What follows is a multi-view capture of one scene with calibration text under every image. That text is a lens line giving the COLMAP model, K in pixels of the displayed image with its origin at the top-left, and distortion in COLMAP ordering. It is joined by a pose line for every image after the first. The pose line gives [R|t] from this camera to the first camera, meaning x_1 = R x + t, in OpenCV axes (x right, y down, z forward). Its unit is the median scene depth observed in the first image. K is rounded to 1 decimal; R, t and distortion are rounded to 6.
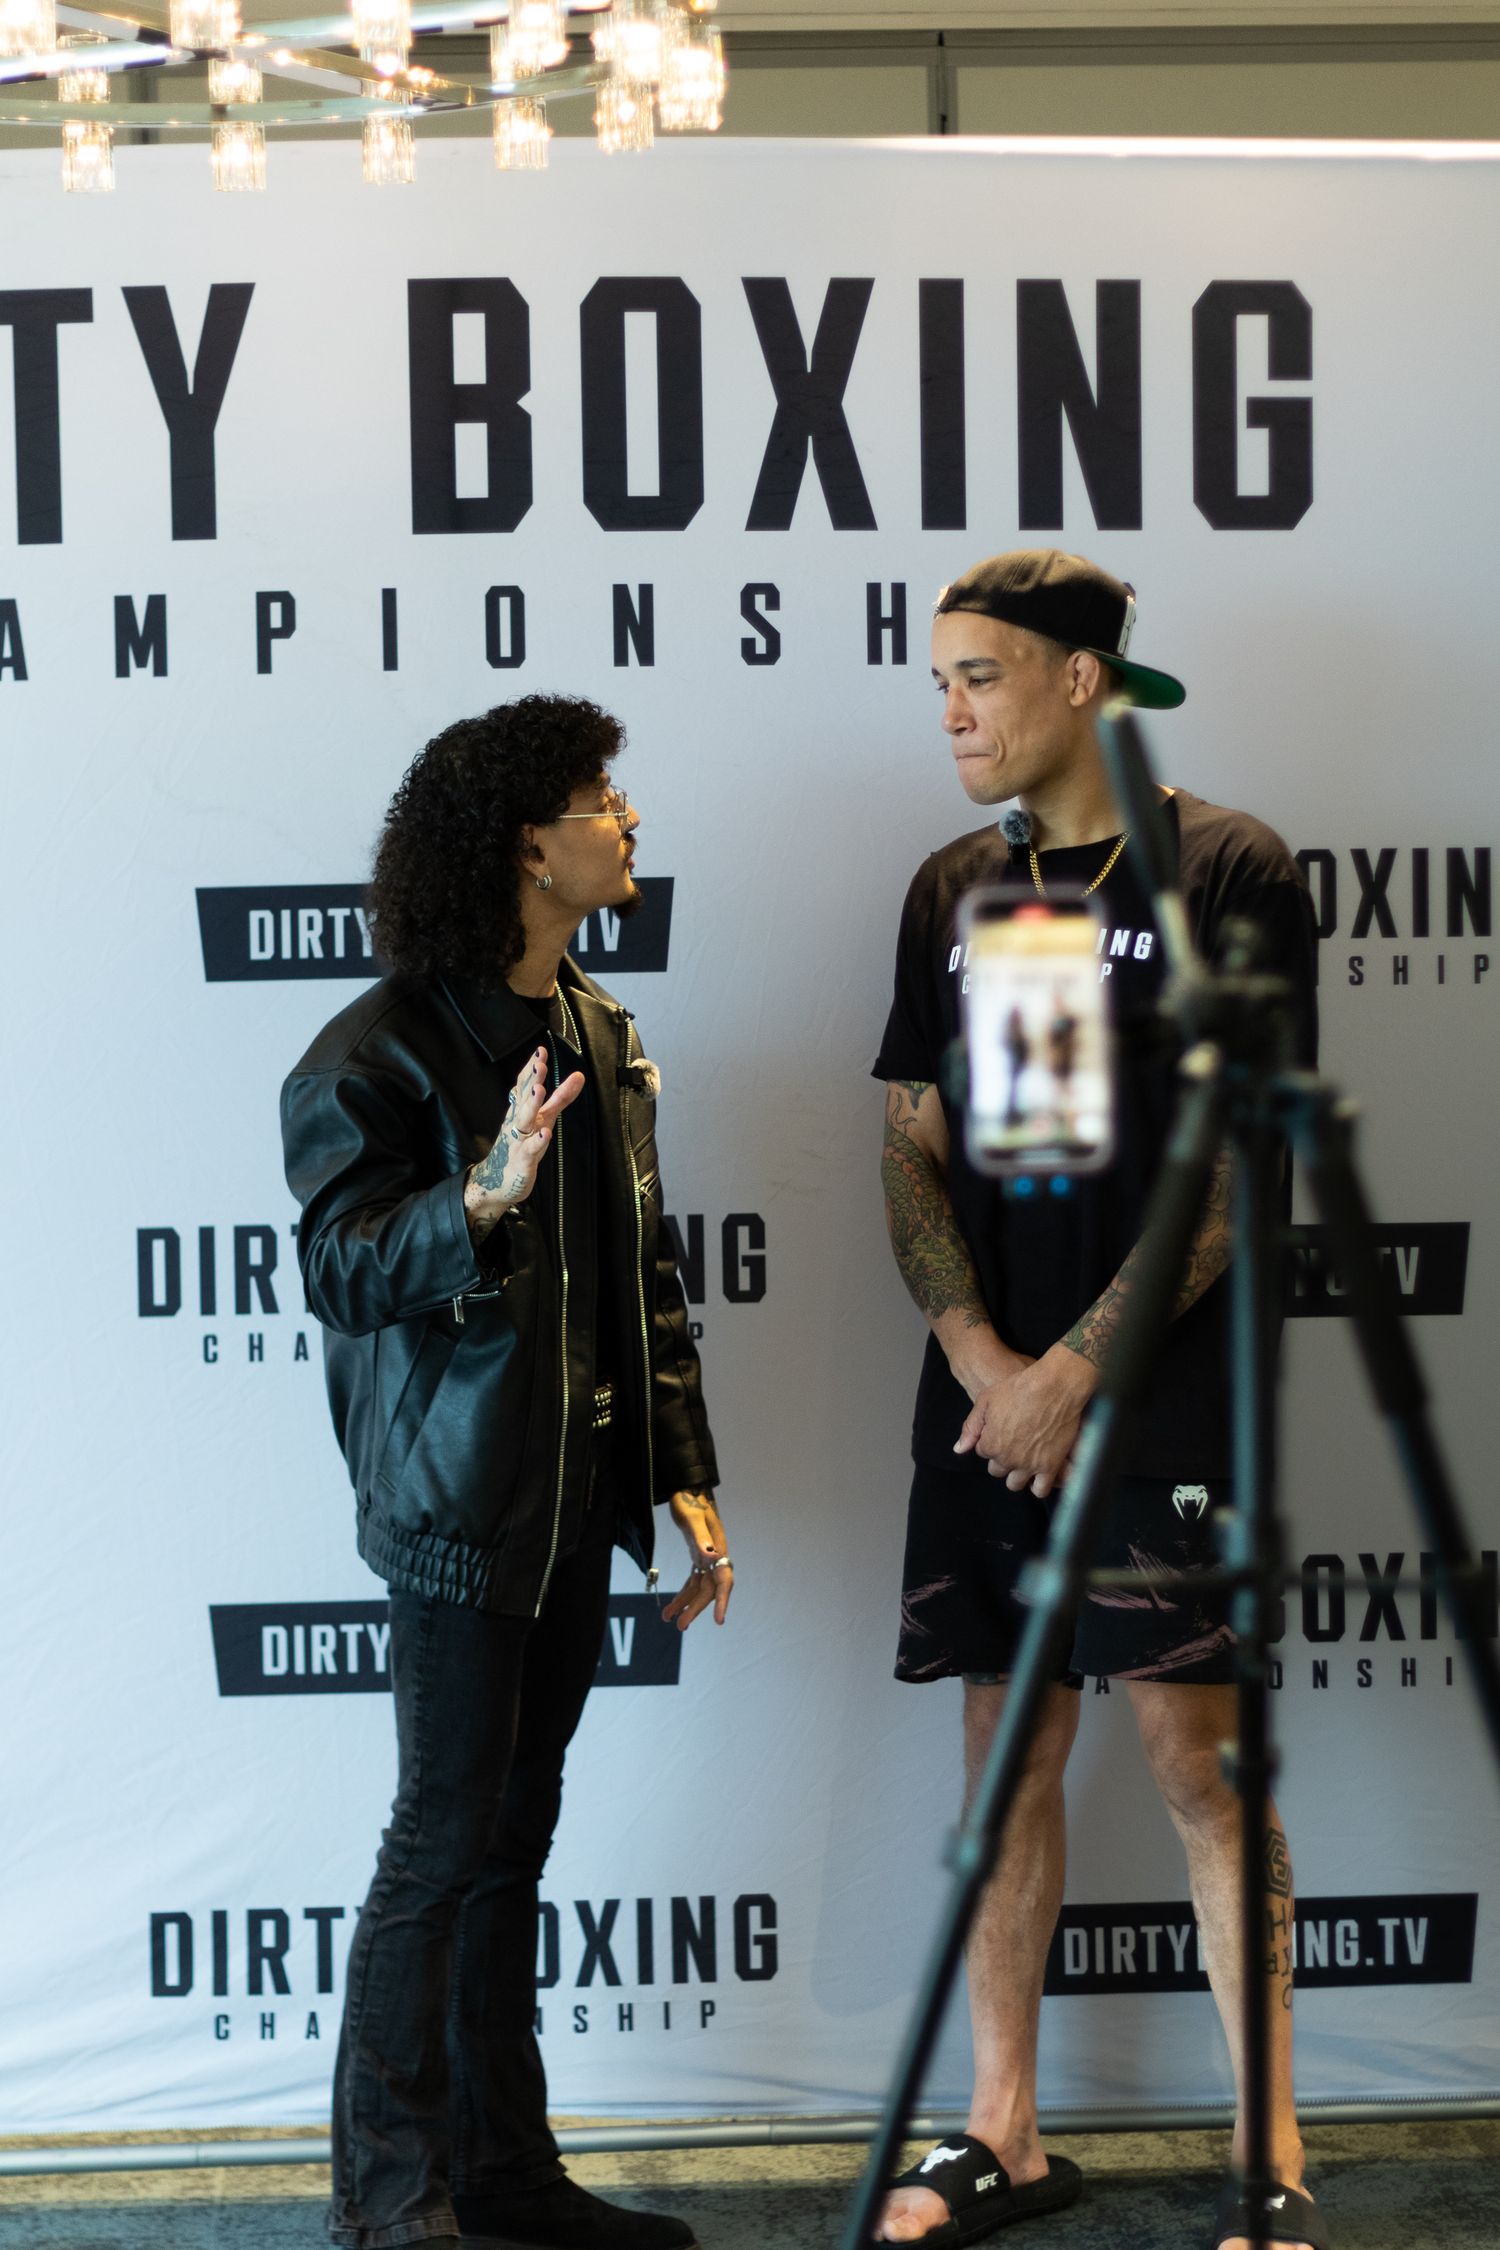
lens RADIAL K [[5608.0, 0, 814.9], [0, 5608.0, 1140.8], [0, 0, 1]] dist [-0.028284, 0.000000]
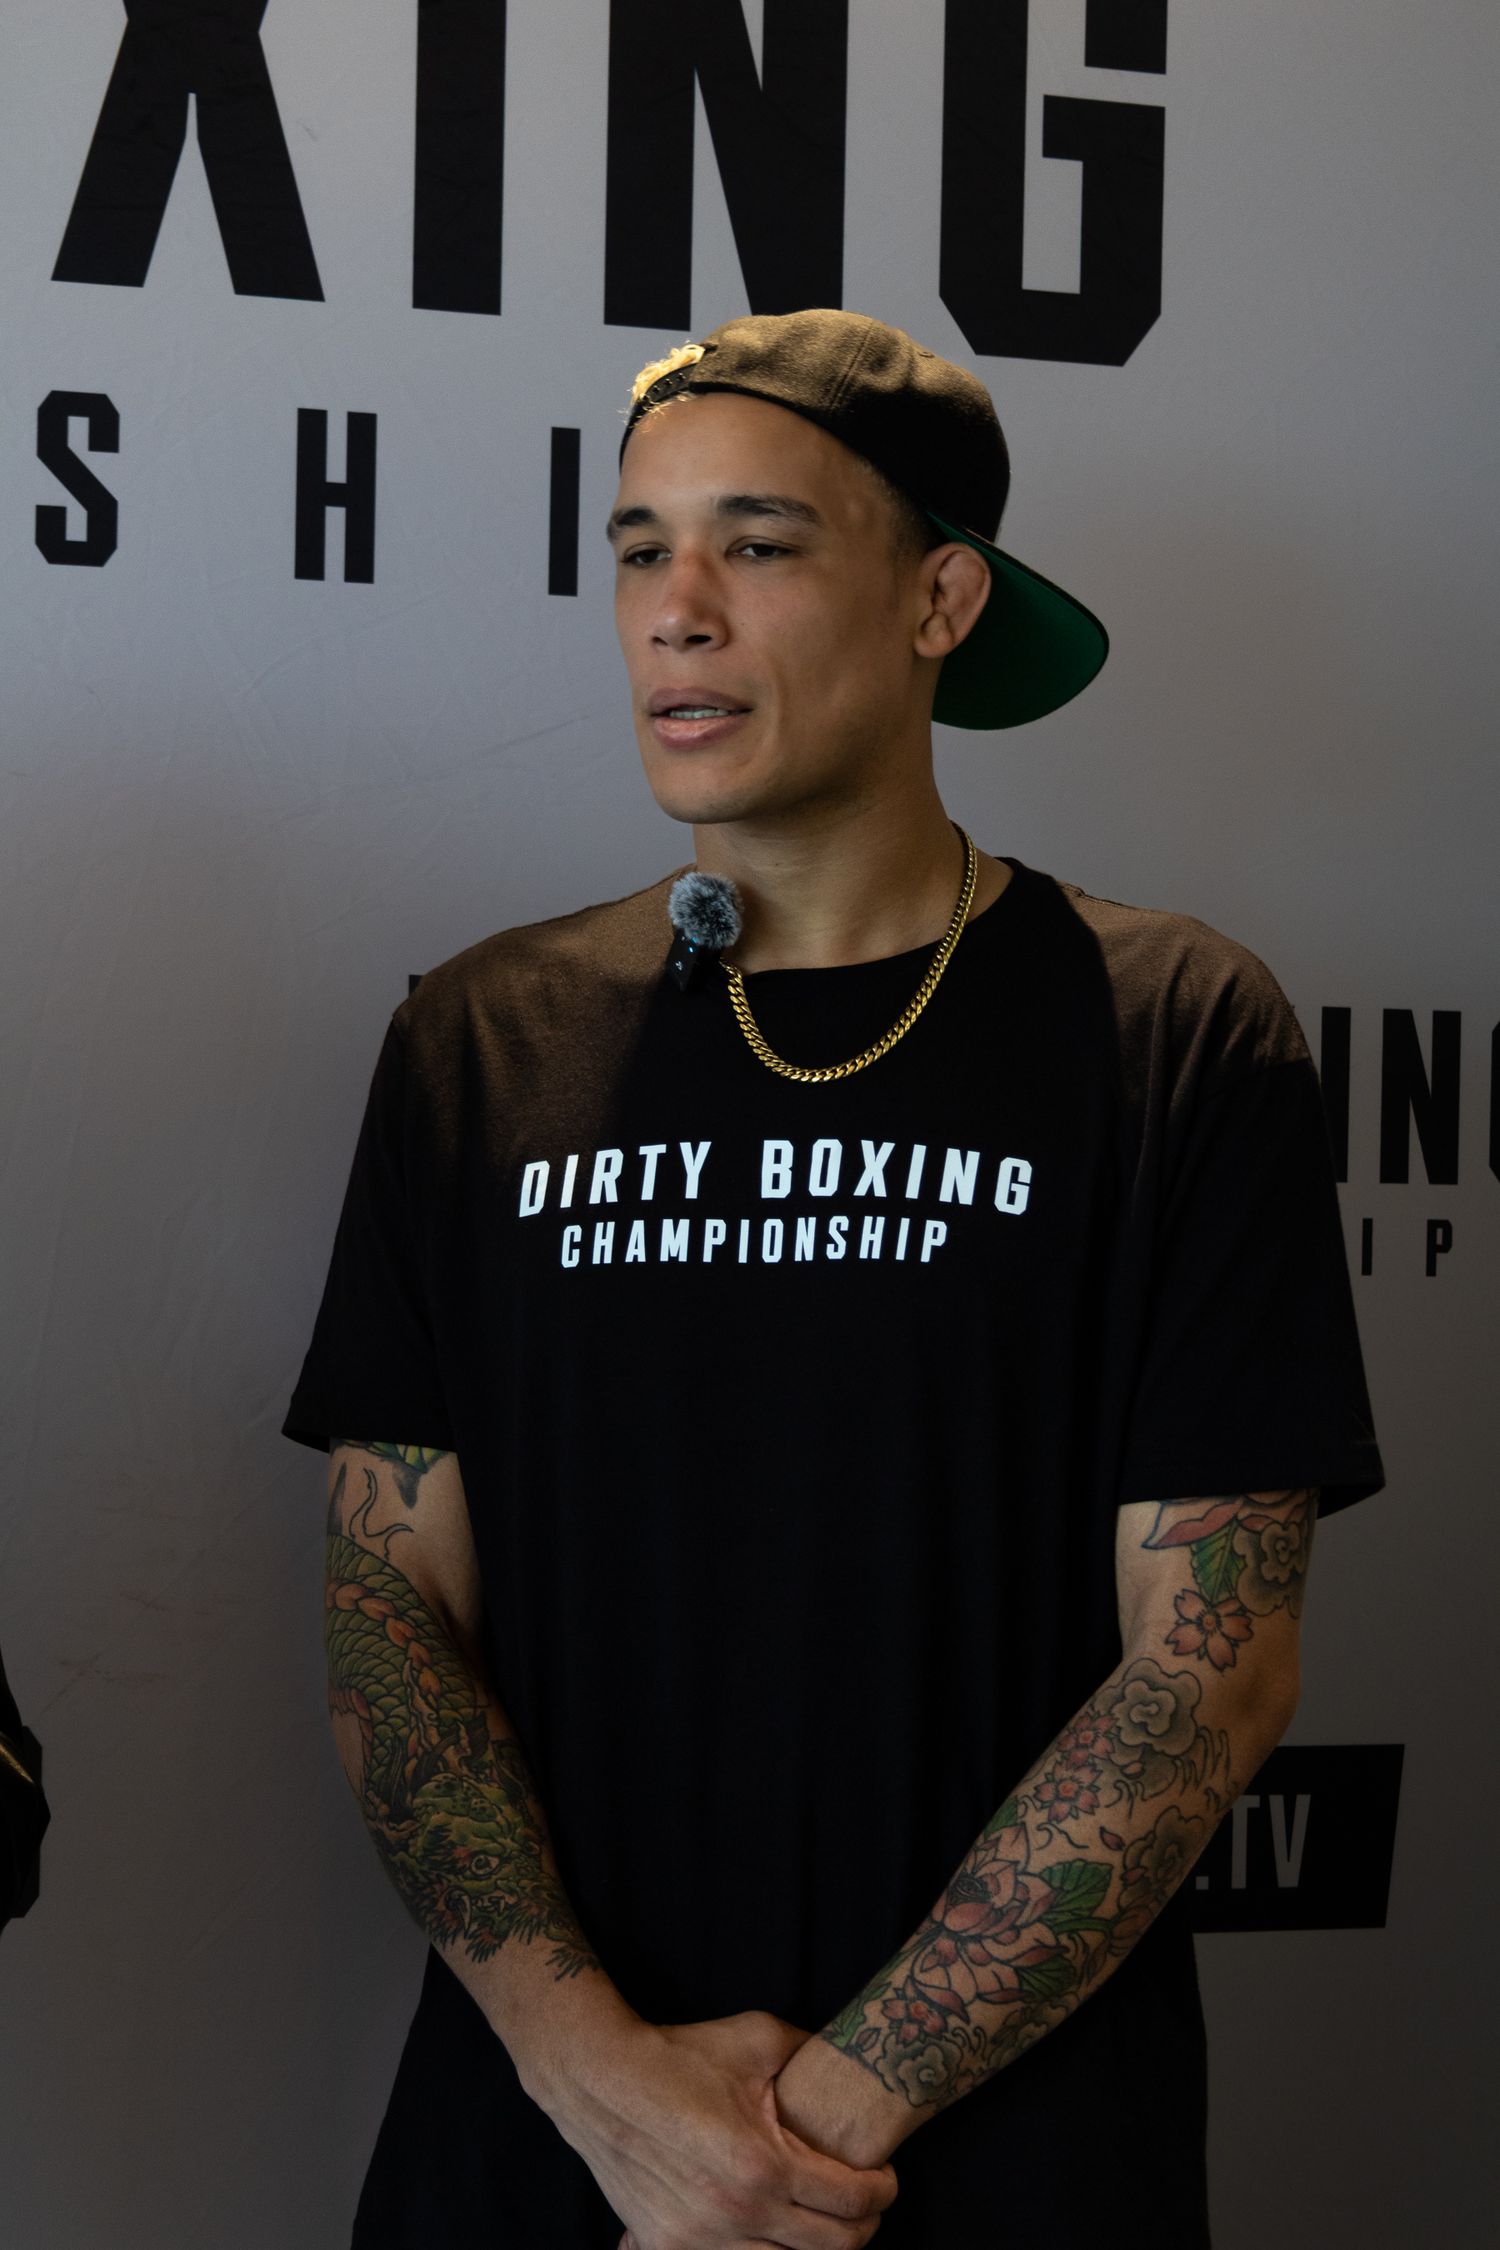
lens RADIAL K [[6313.9, 0, 756.0], [0, 6313.9, 1122.4], [0, 0, 1]] dist [0.254111, 0.000000]
pose [[0.960981, 0.038868, 0.273868, -0.100284], [-0.026702, 0.998490, -0.048010, -0.012885], [-0.275321, 0.038824, 0.960568, 0.466002]]
